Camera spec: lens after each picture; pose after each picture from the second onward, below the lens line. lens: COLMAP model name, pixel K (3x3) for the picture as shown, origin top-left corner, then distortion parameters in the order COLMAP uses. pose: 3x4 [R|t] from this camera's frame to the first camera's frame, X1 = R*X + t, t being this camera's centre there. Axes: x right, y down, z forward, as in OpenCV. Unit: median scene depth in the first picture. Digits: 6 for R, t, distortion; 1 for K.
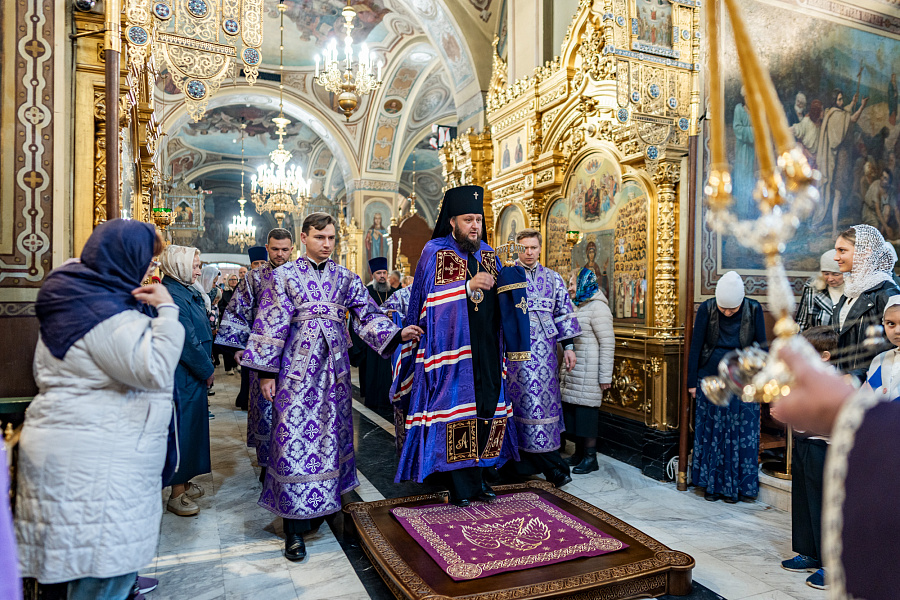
lens RADIAL K [[634.3, 0, 450.0], [0, 634.3, 300.0], [0, 0, 1]] dist [-0.002311, 0.000327]
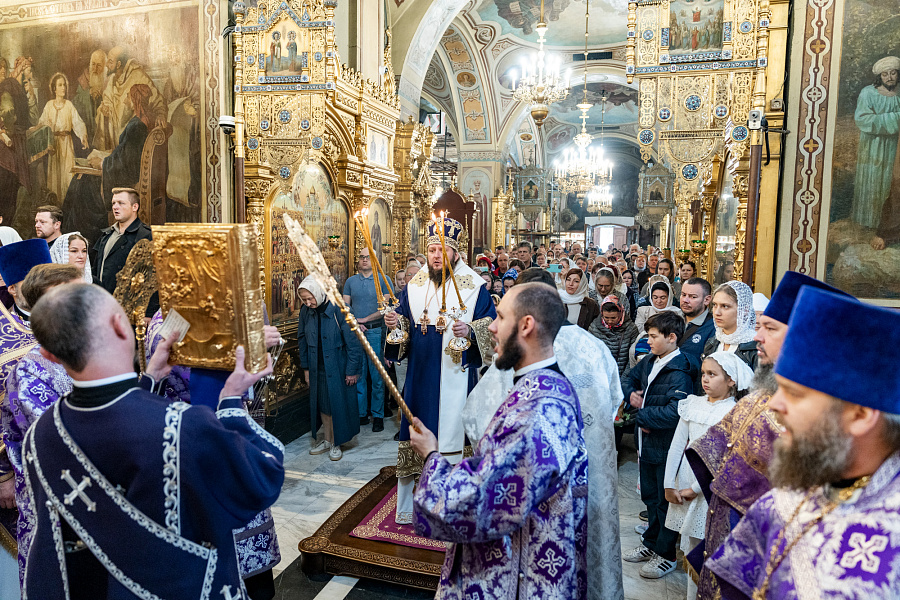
lens RADIAL K [[634.3, 0, 450.0], [0, 634.3, 300.0], [0, 0, 1]] dist [-0.002311, 0.000327]
pose [[0.763241, 0.067135, -0.642616, 0.580024], [-0.012178, 0.995905, 0.089580, -0.111770], [0.645999, -0.060546, 0.760934, 0.063053]]
